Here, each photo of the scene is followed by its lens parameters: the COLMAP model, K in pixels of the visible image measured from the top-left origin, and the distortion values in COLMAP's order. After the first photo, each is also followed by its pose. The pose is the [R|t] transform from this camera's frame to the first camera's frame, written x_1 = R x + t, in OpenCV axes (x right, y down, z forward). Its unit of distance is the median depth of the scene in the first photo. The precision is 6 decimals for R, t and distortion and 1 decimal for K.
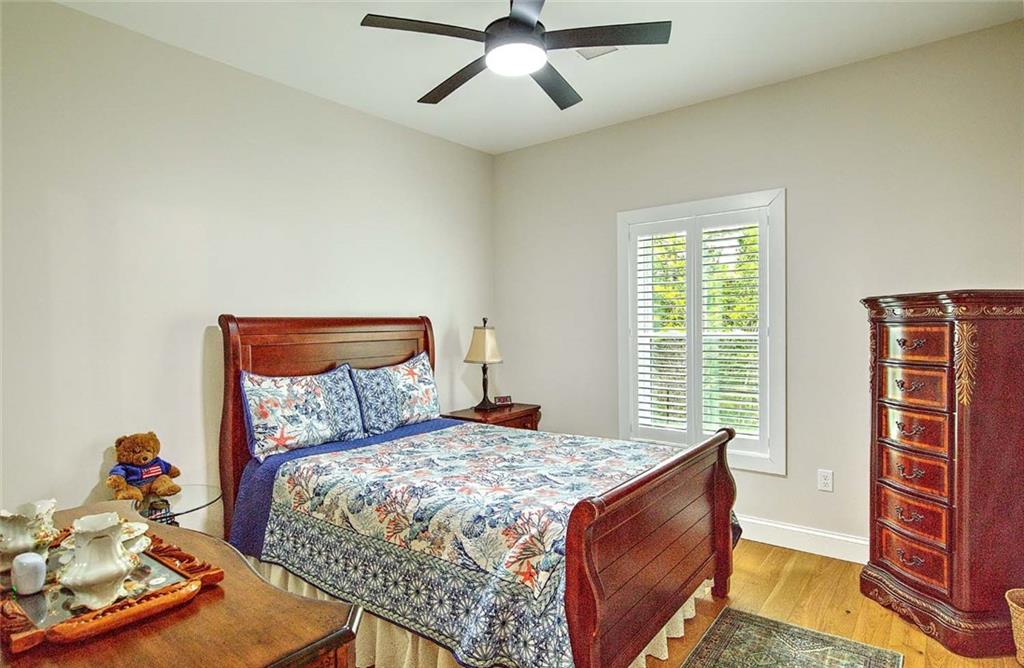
lens RADIAL K [[558.5, 0, 525.8], [0, 558.5, 331.4], [0, 0, 1]] dist [-0.001641, -0.000418]
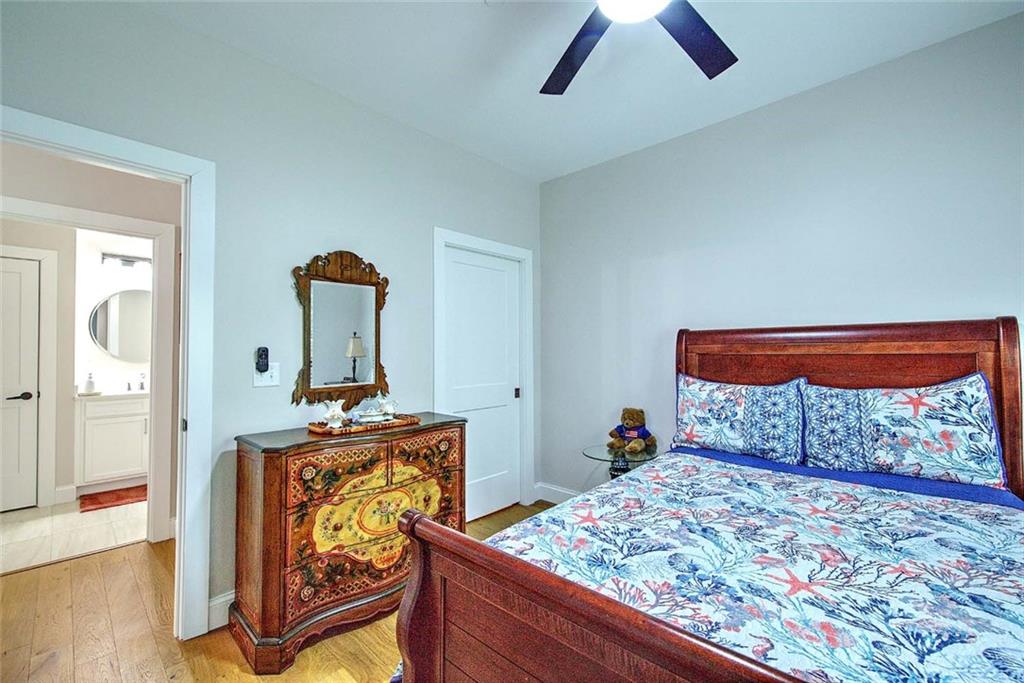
lens RADIAL K [[427.1, 0, 512.0], [0, 427.1, 341.5], [0, 0, 1]] dist [0.001367, -0.000065]
pose [[-0.109704, -0.009338, -0.993920, 0.464530], [-0.006654, 0.999940, -0.008660, 0.009744], [0.993942, 0.005664, -0.109760, 0.707049]]
